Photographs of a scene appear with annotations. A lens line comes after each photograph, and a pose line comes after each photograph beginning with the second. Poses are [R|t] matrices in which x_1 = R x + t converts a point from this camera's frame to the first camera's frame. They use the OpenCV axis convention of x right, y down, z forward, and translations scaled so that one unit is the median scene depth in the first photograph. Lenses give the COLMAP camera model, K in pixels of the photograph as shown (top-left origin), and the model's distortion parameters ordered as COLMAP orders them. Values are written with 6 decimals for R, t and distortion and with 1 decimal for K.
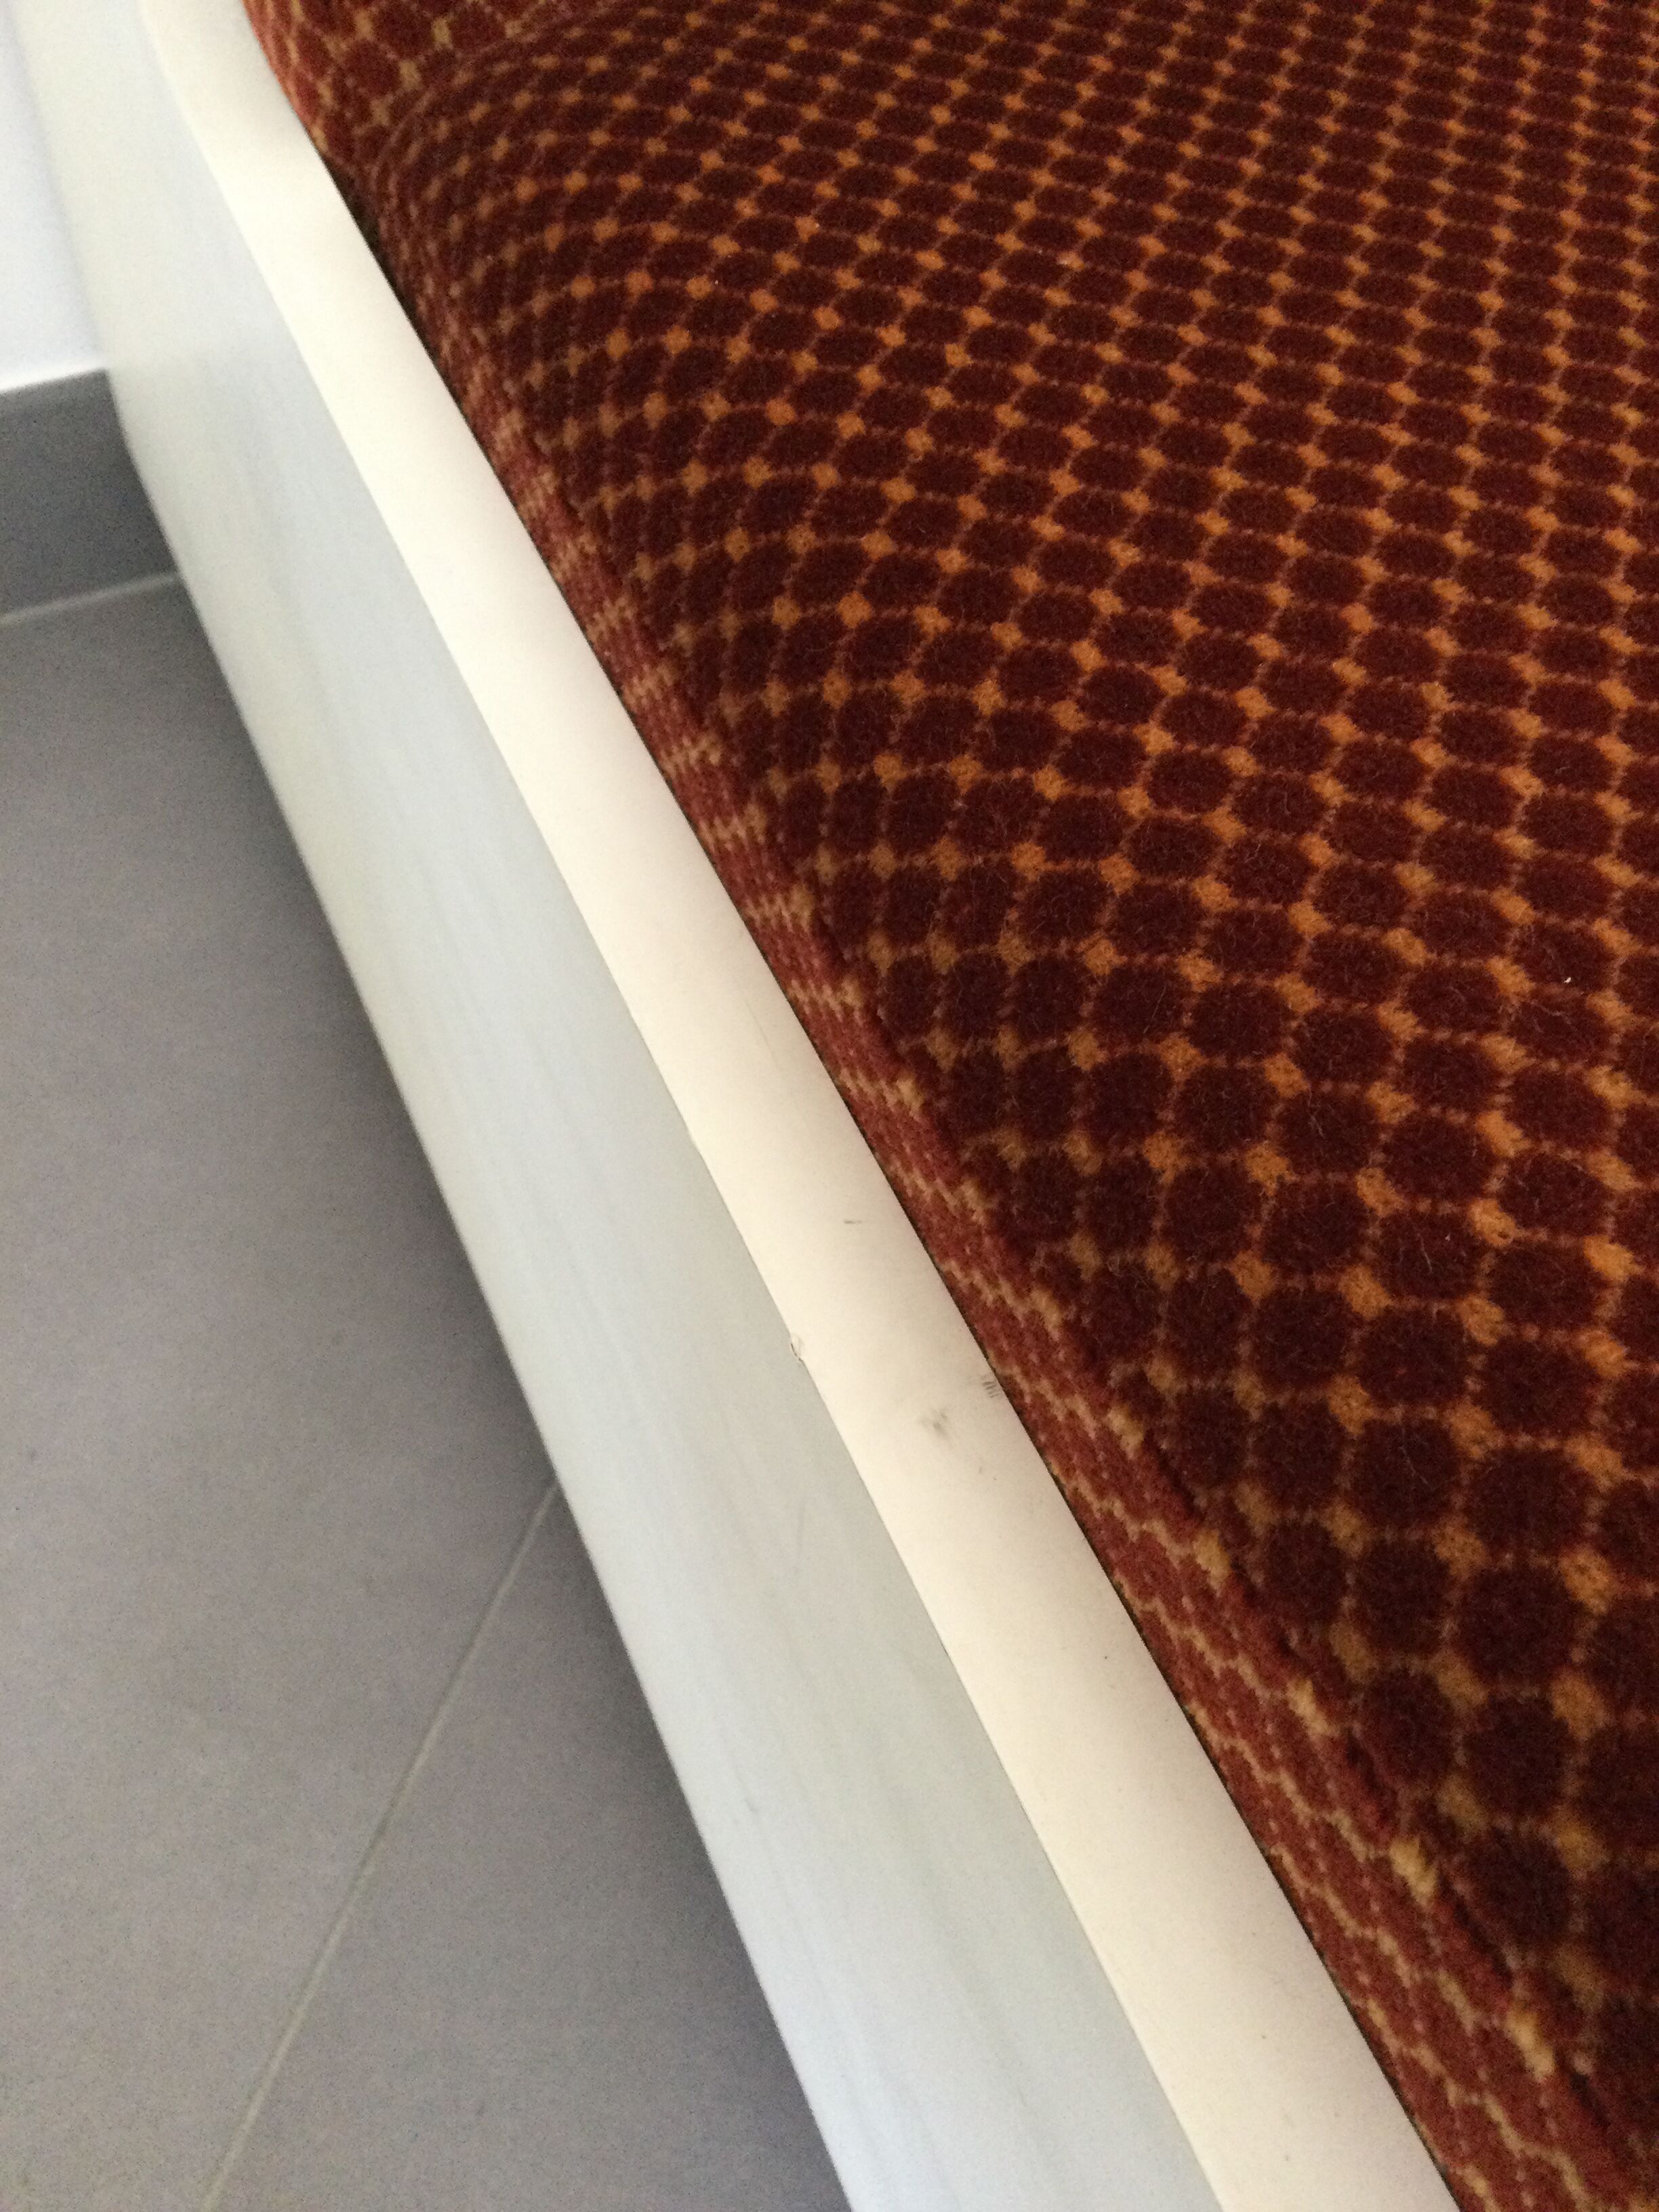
lens RADIAL K [[2014.8, 0, 862.8], [0, 2014.8, 1104.6], [0, 0, 1]] dist [0.062791, -0.191717]
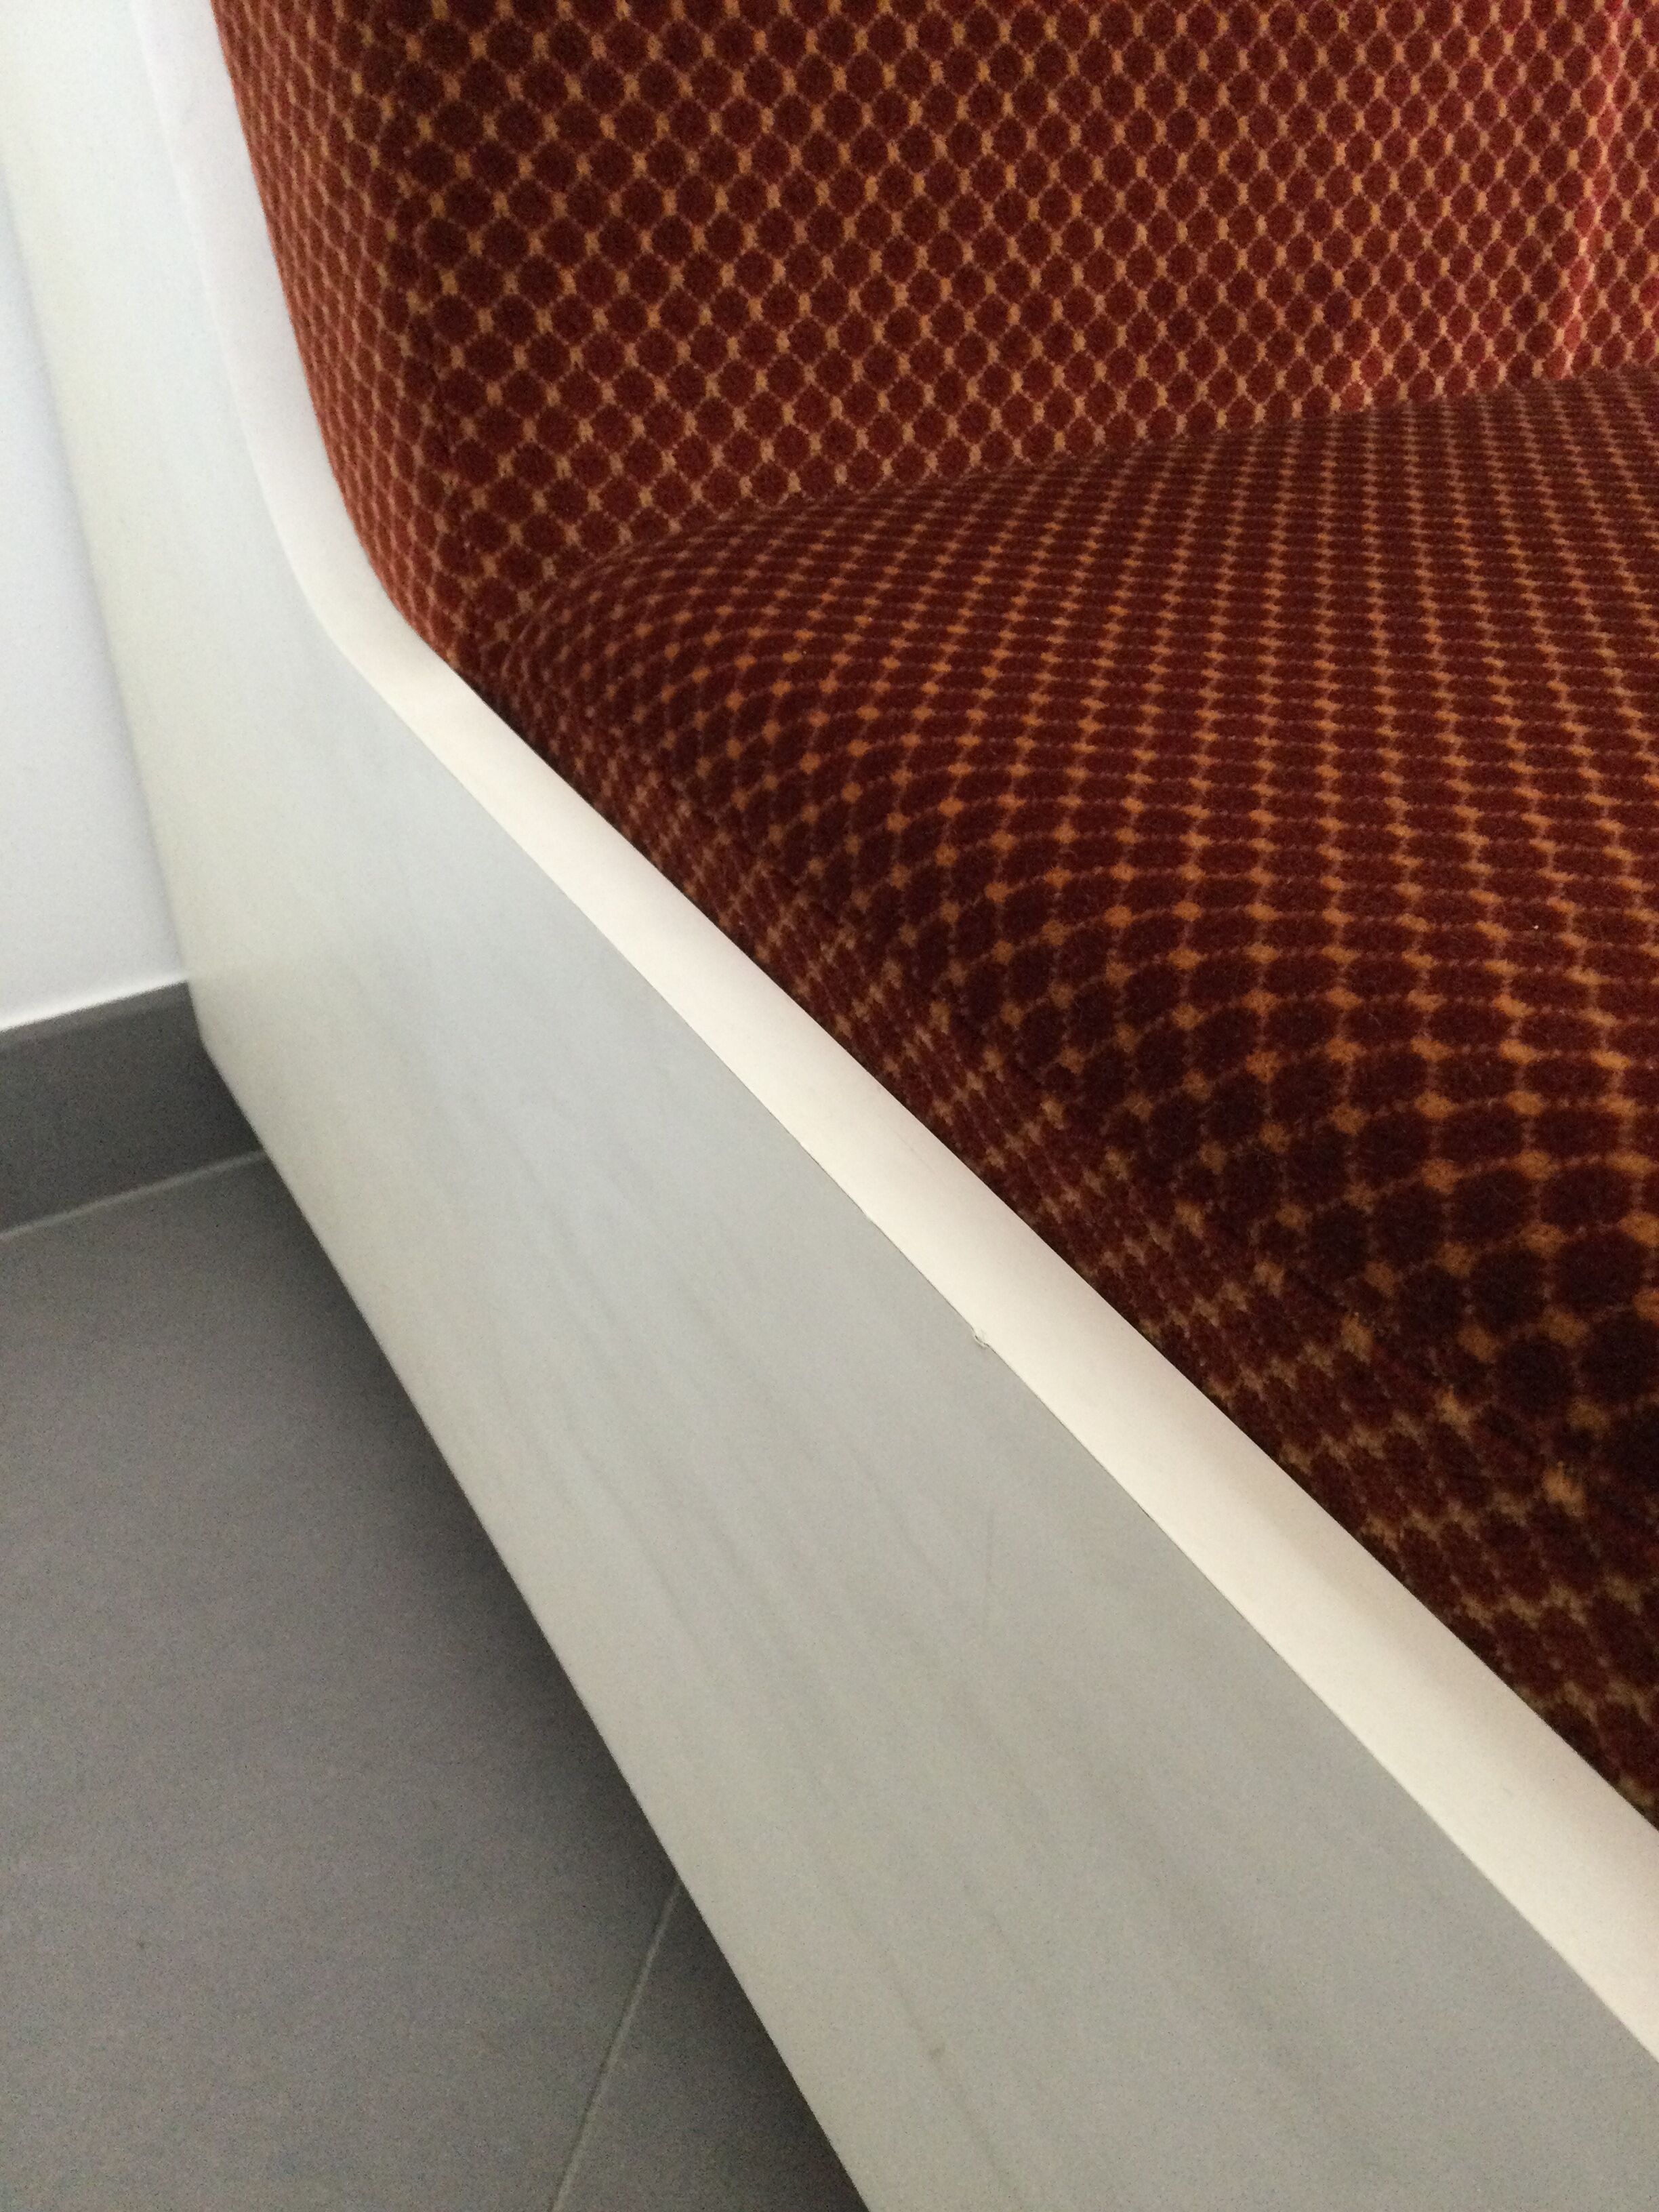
lens RADIAL K [[2010.0, 0, 823.5], [0, 2010.0, 1105.0], [0, 0, 1]] dist [0.030011, -0.007465]
pose [[0.994810, -0.100407, 0.016472, -0.111846], [0.100351, 0.941451, -0.321870, 0.309308], [0.016811, 0.321852, 0.946641, -0.169537]]
